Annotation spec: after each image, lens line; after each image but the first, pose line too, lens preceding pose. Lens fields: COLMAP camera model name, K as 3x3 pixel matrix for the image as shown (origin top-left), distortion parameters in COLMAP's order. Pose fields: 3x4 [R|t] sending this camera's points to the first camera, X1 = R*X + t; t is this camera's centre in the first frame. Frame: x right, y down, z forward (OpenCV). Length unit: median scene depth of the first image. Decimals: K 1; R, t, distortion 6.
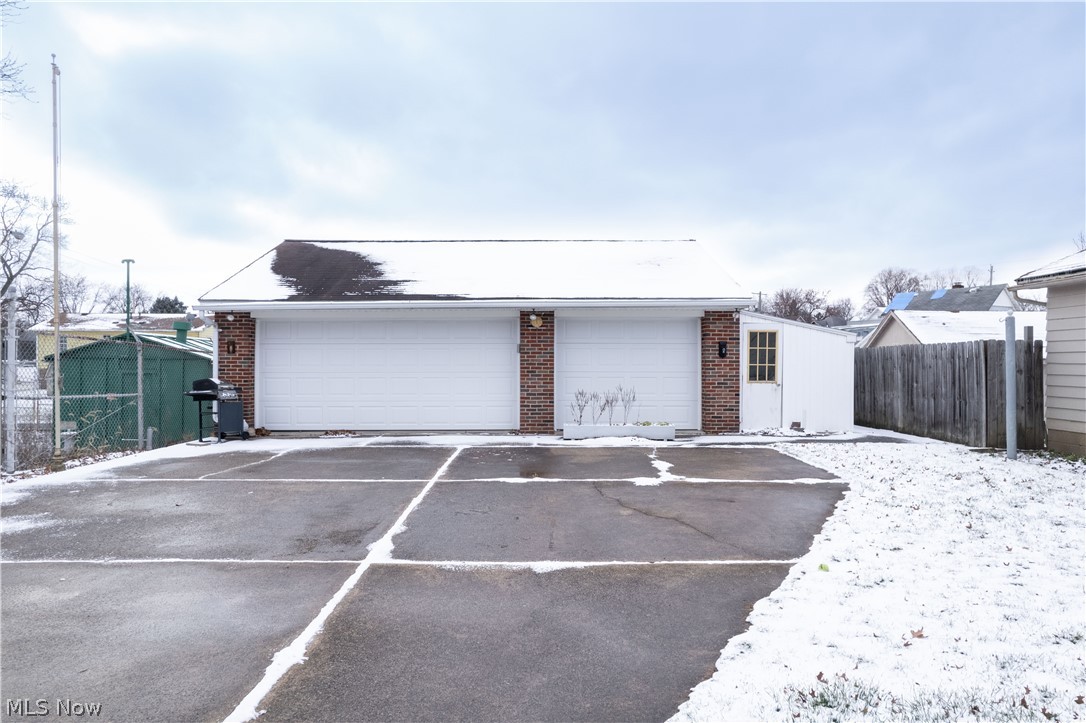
lens RADIAL K [[700.1, 0, 543.0], [0, 700.1, 361.5], [0, 0, 1]] dist [-0.069889, 0.059528]
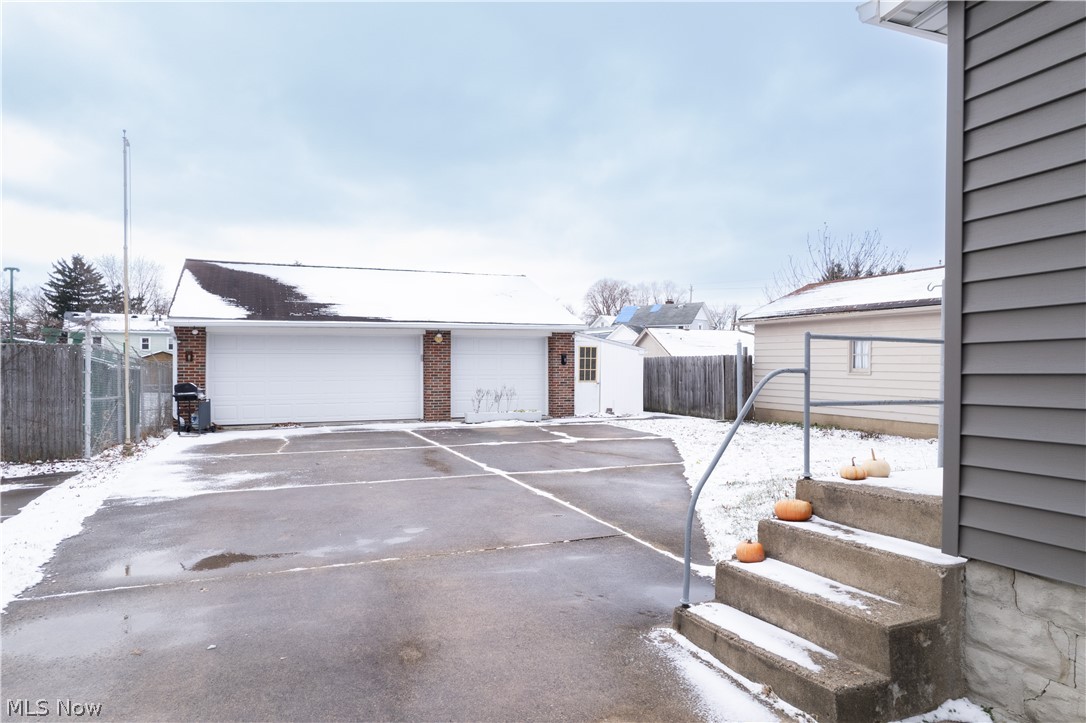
lens RADIAL K [[700.1, 0, 543.0], [0, 700.1, 361.5], [0, 0, 1]] dist [-0.069889, 0.059528]
pose [[0.926898, 0.001562, 0.375310, -0.328267], [-0.001884, 0.999998, 0.000492, -0.013148], [-0.375309, -0.001163, 0.926899, -0.331558]]
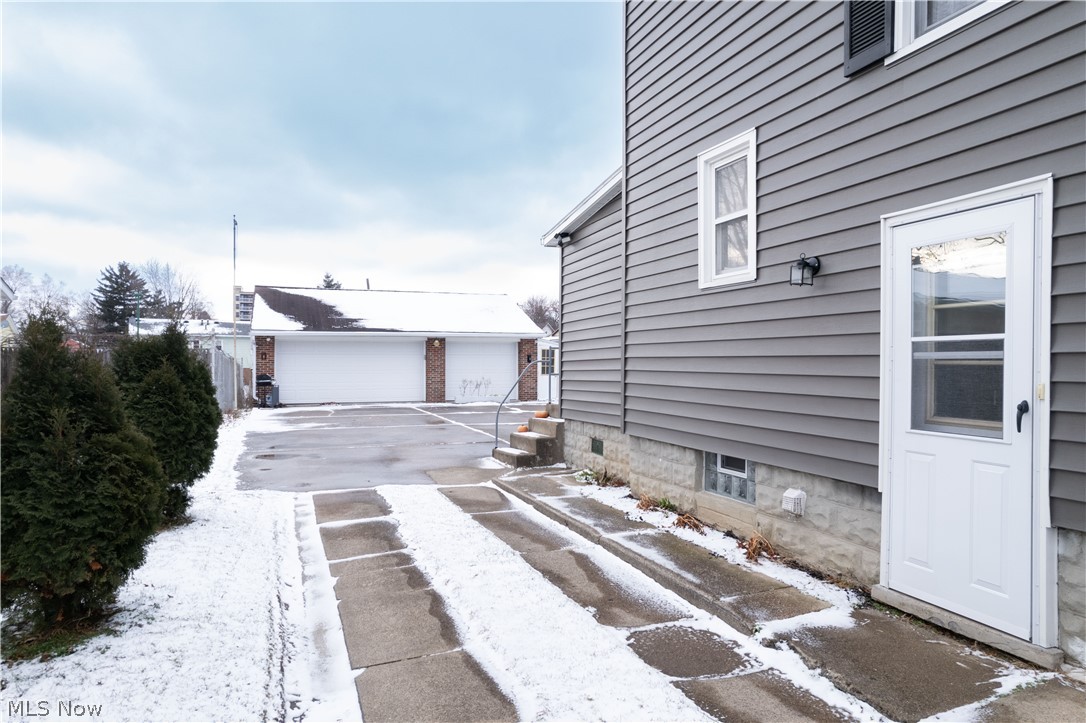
lens RADIAL K [[700.1, 0, 543.0], [0, 700.1, 361.5], [0, 0, 1]] dist [-0.069889, 0.059528]
pose [[0.938347, 0.002245, 0.345688, -0.391130], [-0.002427, 0.999997, 0.000094, -0.008840], [-0.345687, -0.000927, 0.938349, -0.874196]]
